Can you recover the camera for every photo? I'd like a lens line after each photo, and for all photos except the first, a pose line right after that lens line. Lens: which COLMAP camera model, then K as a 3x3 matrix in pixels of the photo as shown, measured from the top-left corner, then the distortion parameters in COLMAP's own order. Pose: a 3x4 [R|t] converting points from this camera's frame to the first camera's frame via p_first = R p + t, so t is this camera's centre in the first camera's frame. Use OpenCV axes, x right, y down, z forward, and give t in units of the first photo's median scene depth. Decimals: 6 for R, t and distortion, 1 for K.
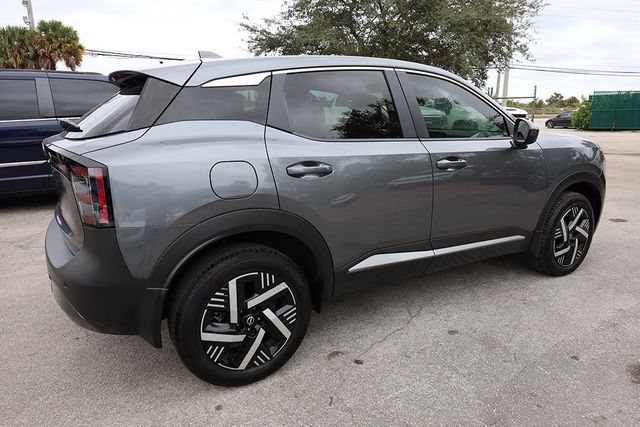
lens RADIAL K [[432.5, 0, 320.1], [0, 432.5, 212.5], [0, 0, 1]] dist [0.003315, 0.002544]
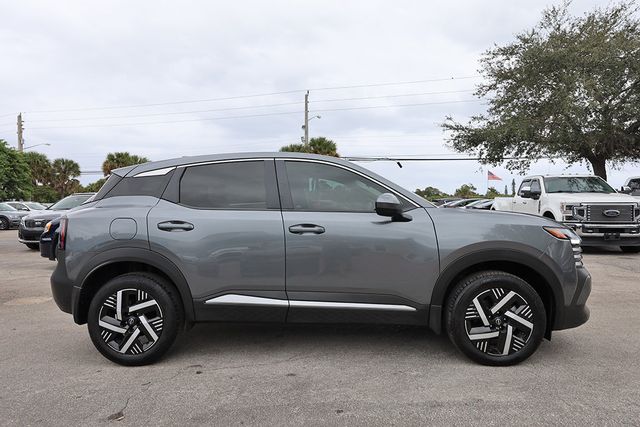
lens RADIAL K [[432.5, 0, 320.1], [0, 432.5, 212.5], [0, 0, 1]] dist [0.003315, 0.002544]
pose [[0.834073, 0.002192, -0.551650, 1.068174], [-0.120815, 0.976442, -0.178788, 0.055332], [0.538262, 0.215770, 0.814688, 0.012736]]
